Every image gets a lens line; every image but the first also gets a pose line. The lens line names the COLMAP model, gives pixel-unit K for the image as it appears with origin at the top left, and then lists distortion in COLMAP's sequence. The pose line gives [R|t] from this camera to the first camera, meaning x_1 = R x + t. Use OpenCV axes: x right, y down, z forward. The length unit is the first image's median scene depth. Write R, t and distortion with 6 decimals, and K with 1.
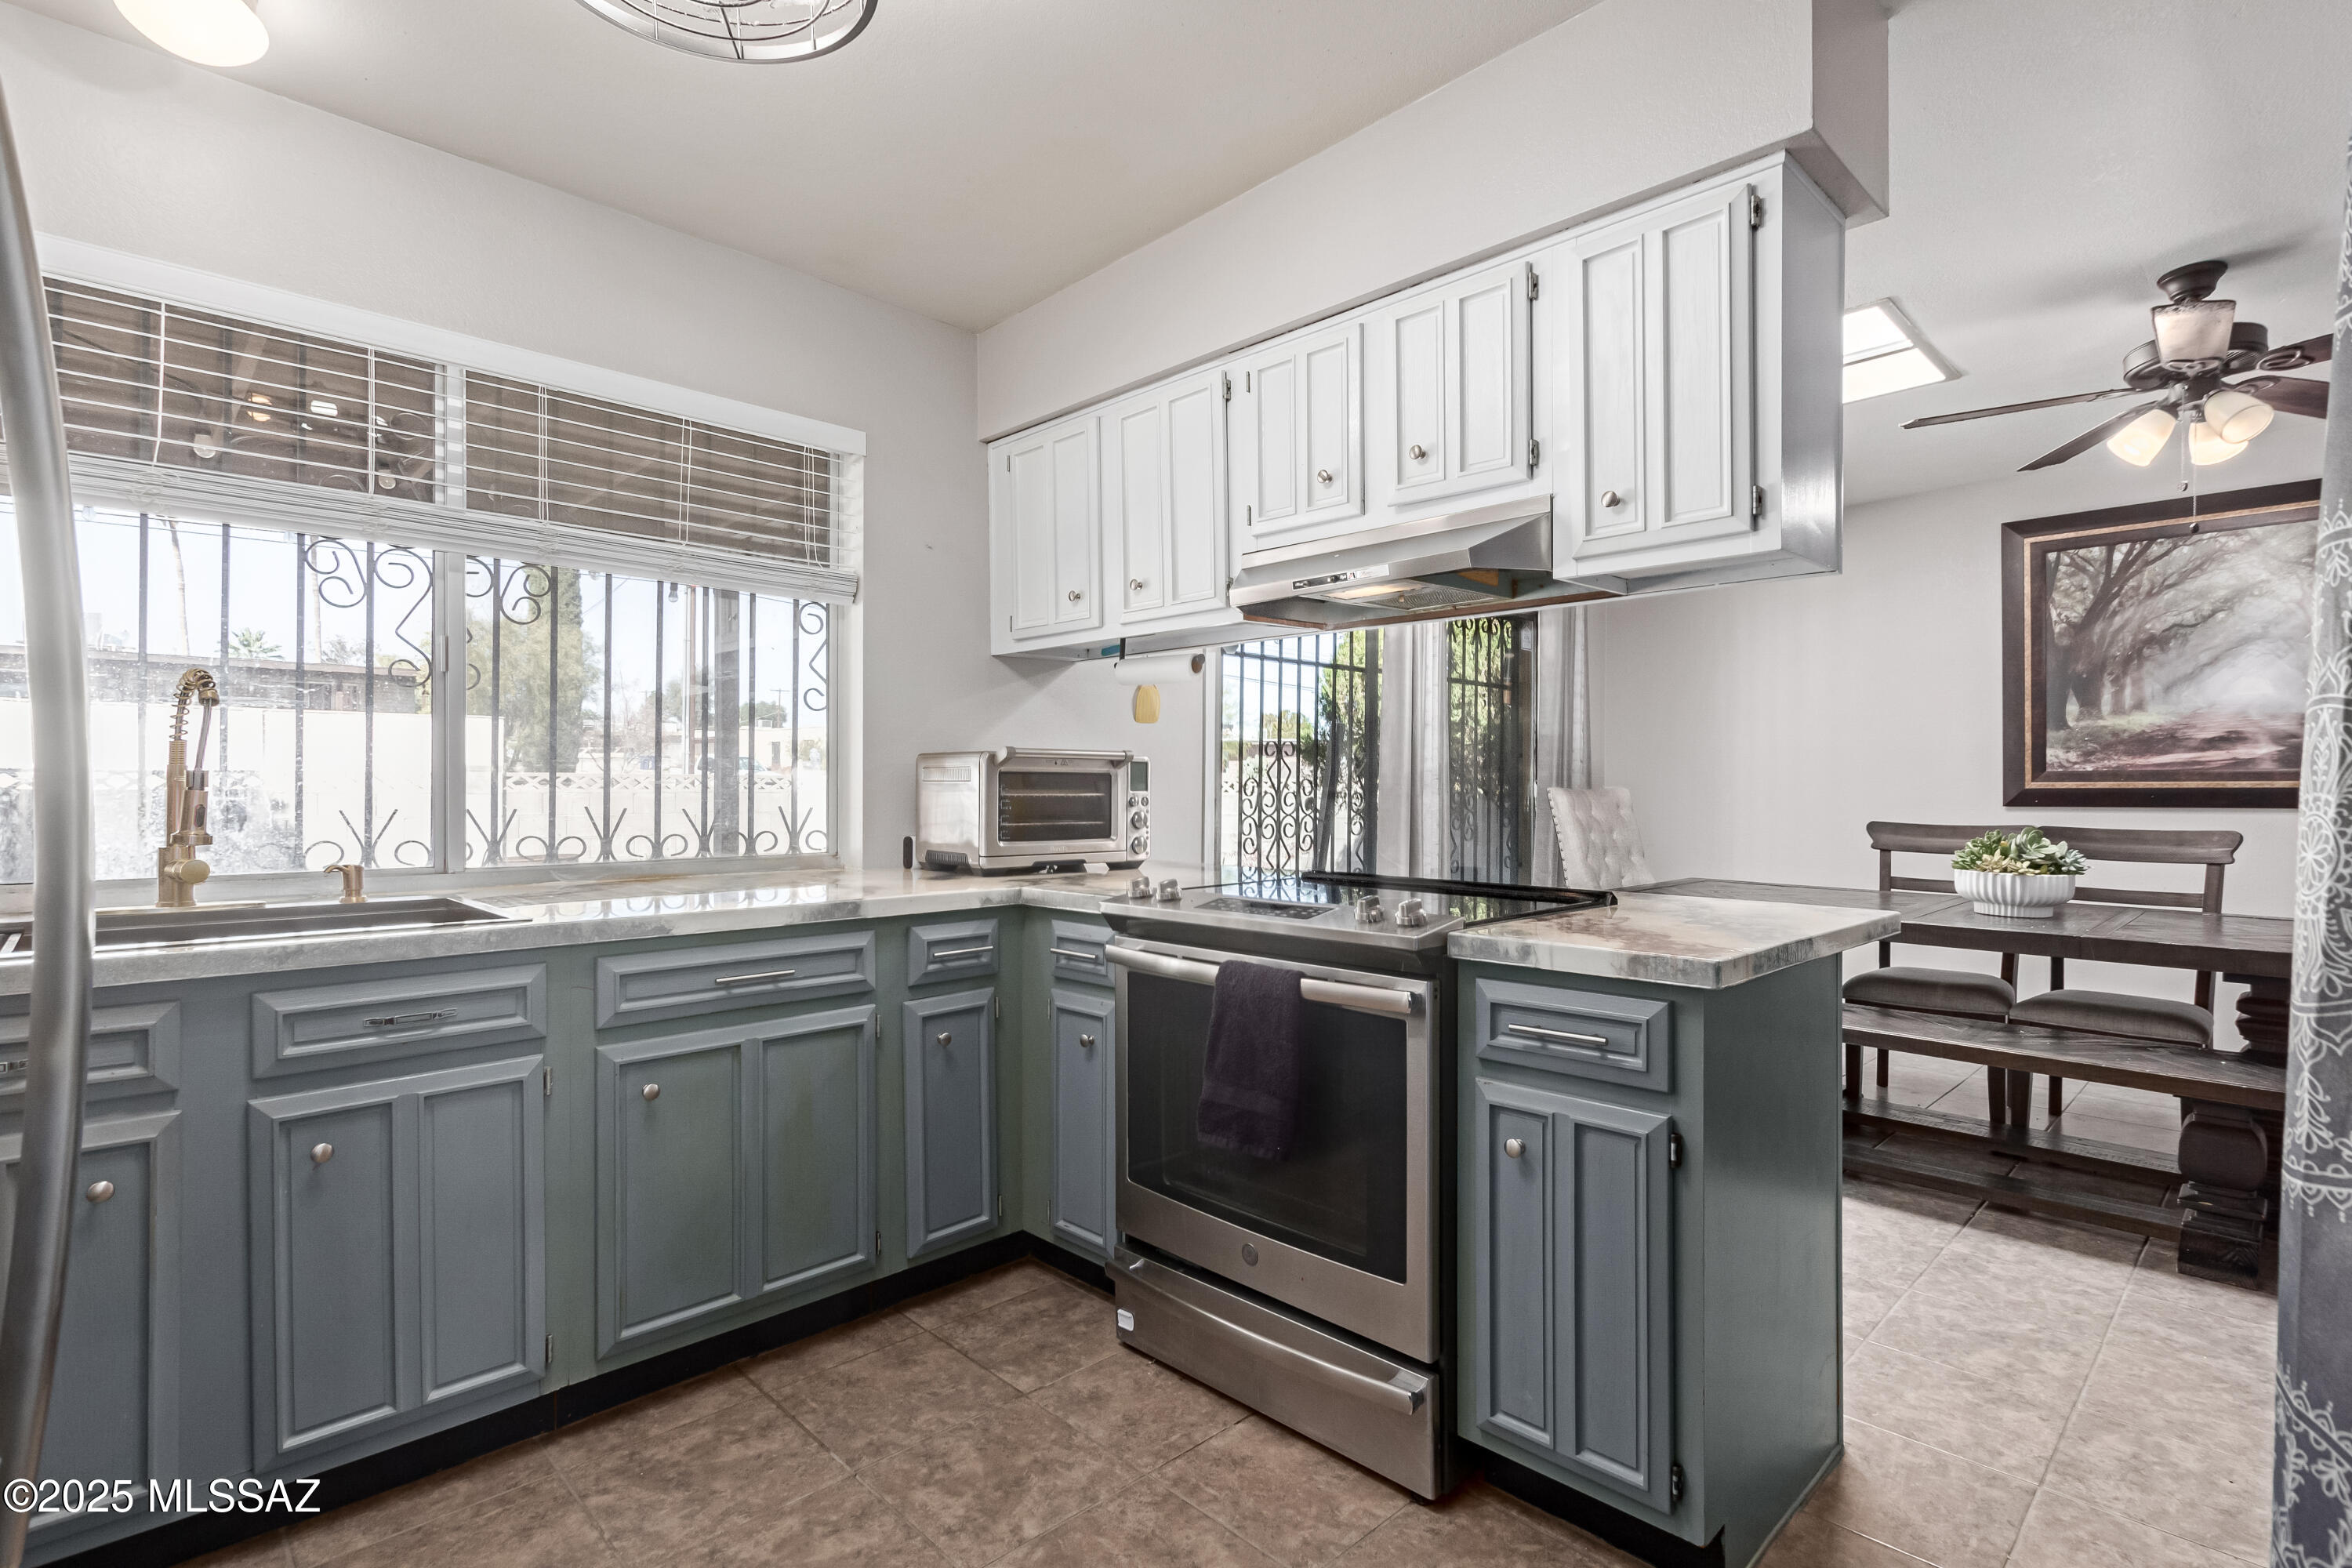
lens RADIAL K [[1117.0, 0, 1291.2], [0, 1117.0, 791.2], [0, 0, 1]] dist [0.001327, -0.000351]
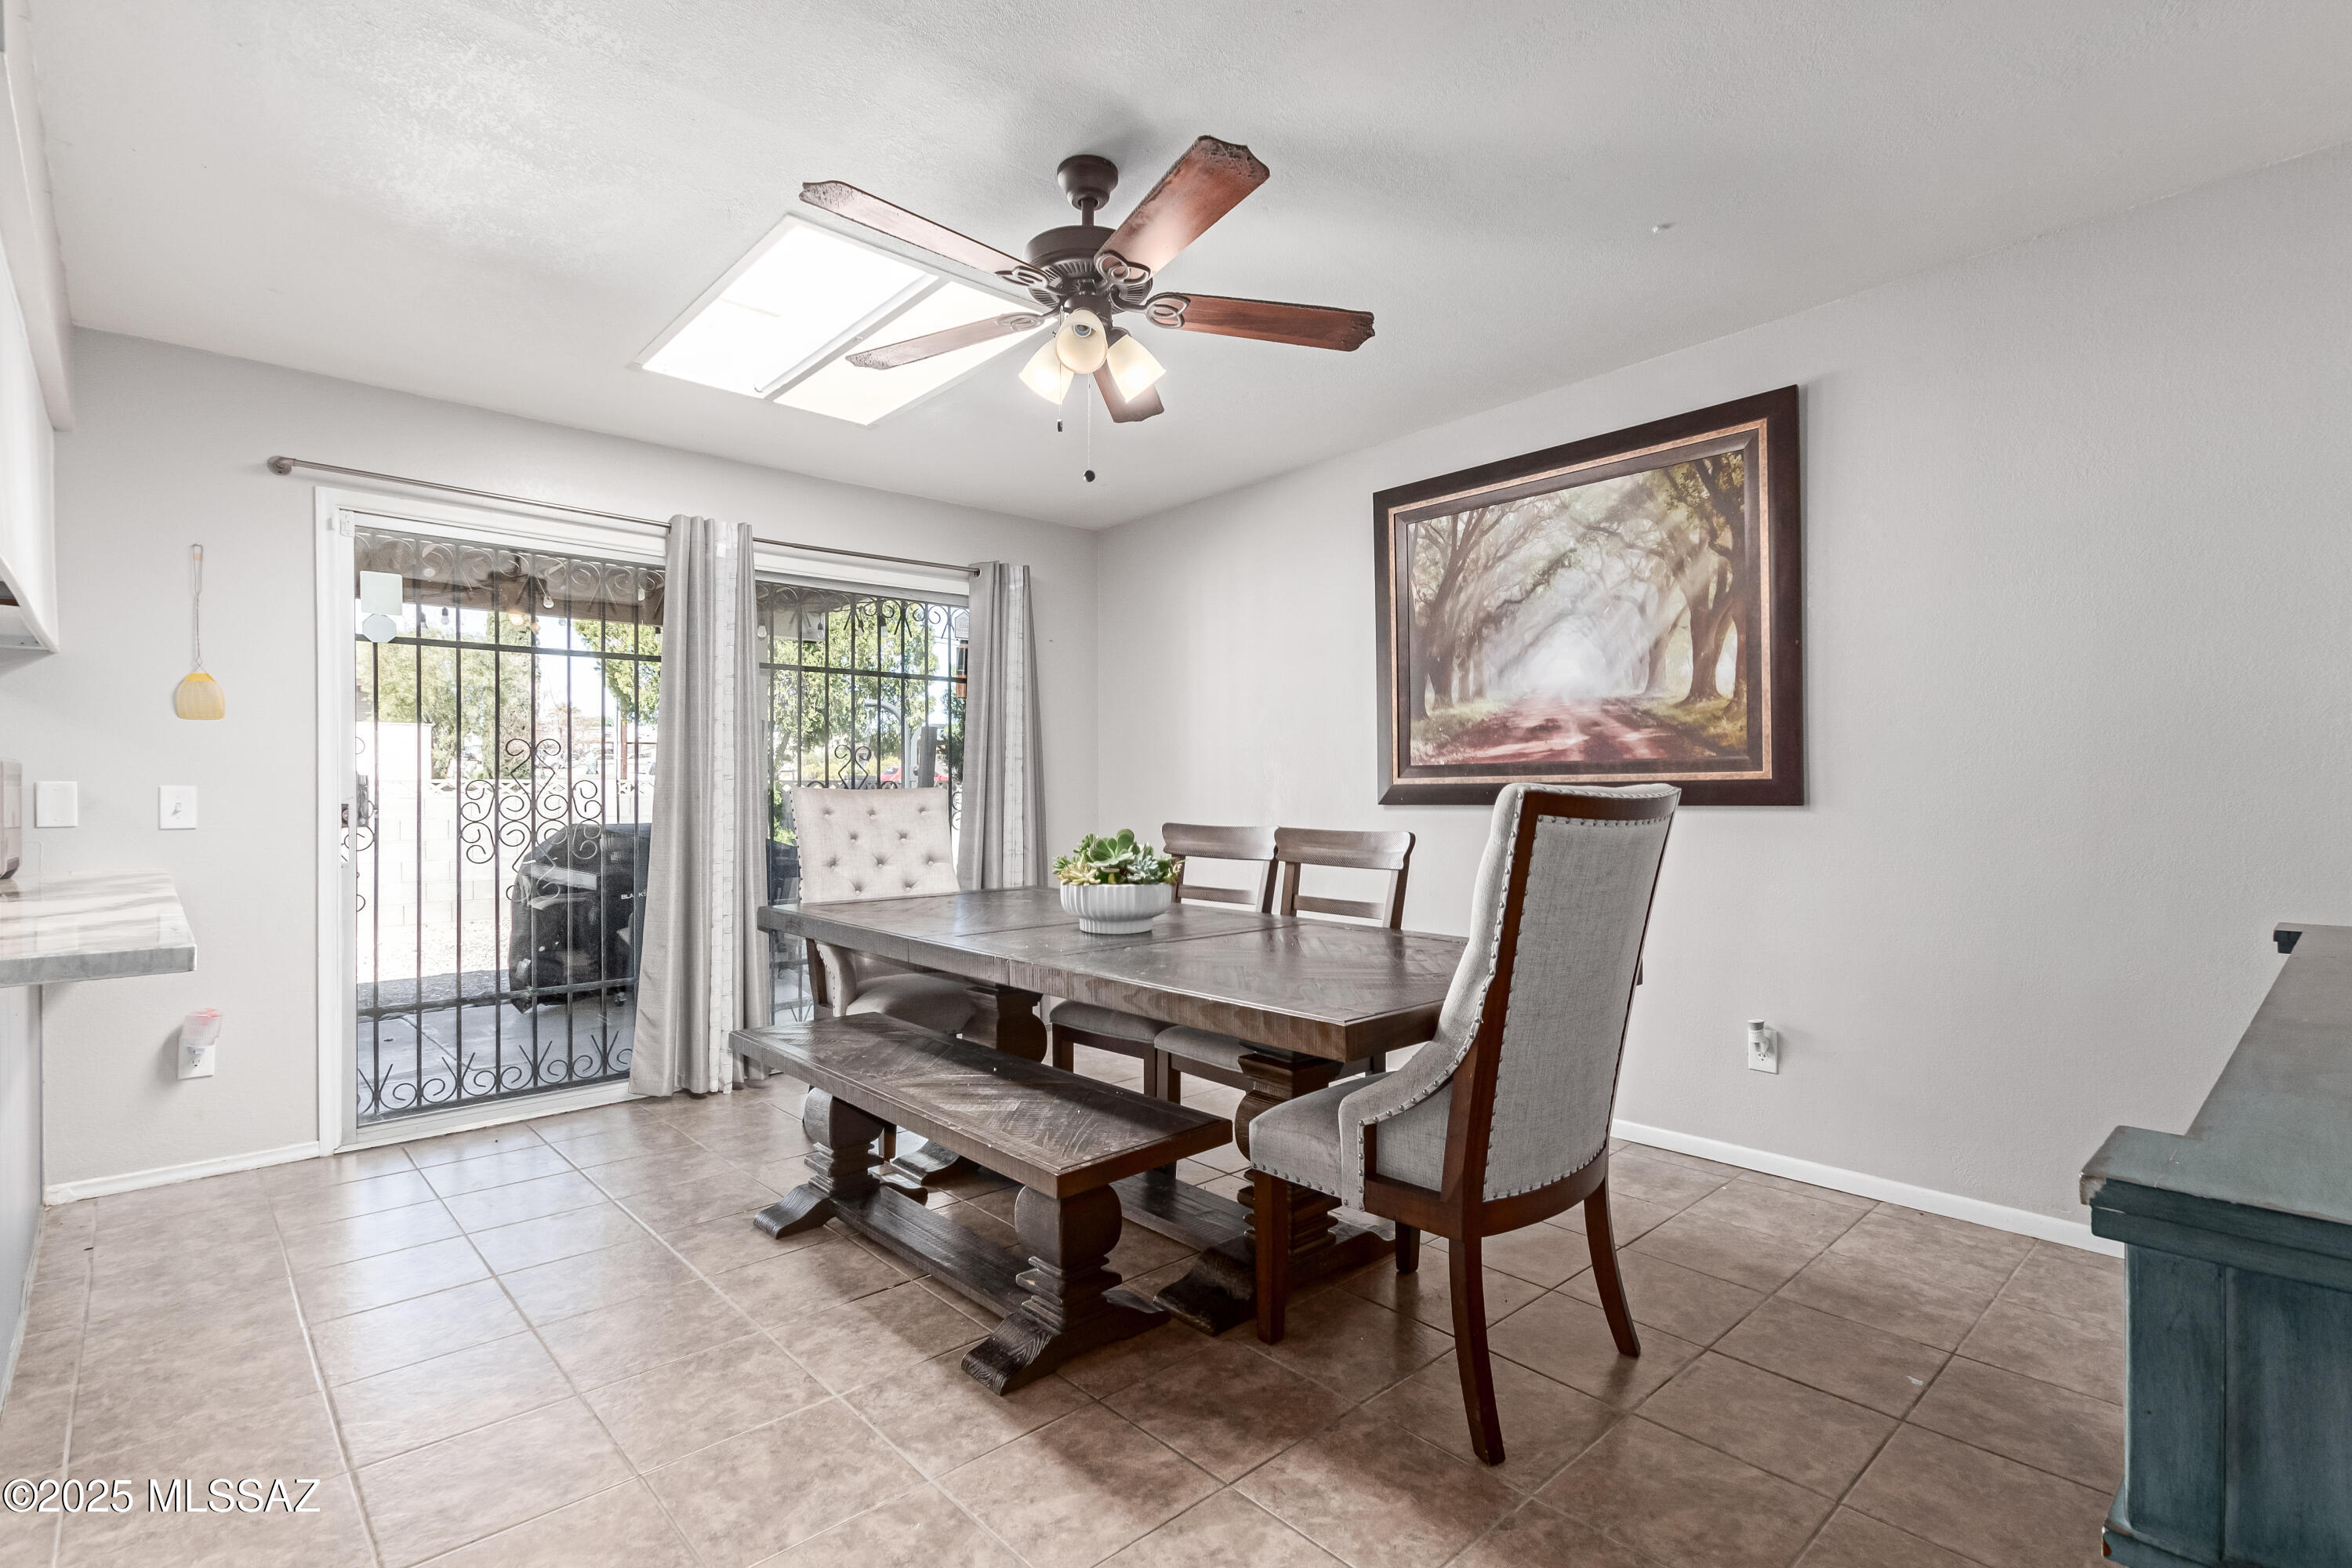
lens RADIAL K [[1117.0, 0, 1133.2], [0, 1117.0, 794.6], [0, 0, 1]] dist [0.001327, -0.000351]
pose [[0.999553, -0.006700, -0.029138, 0.498666], [0.006810, 0.999970, 0.003665, 0.000933], [0.029112, -0.003862, 0.999569, 0.092588]]
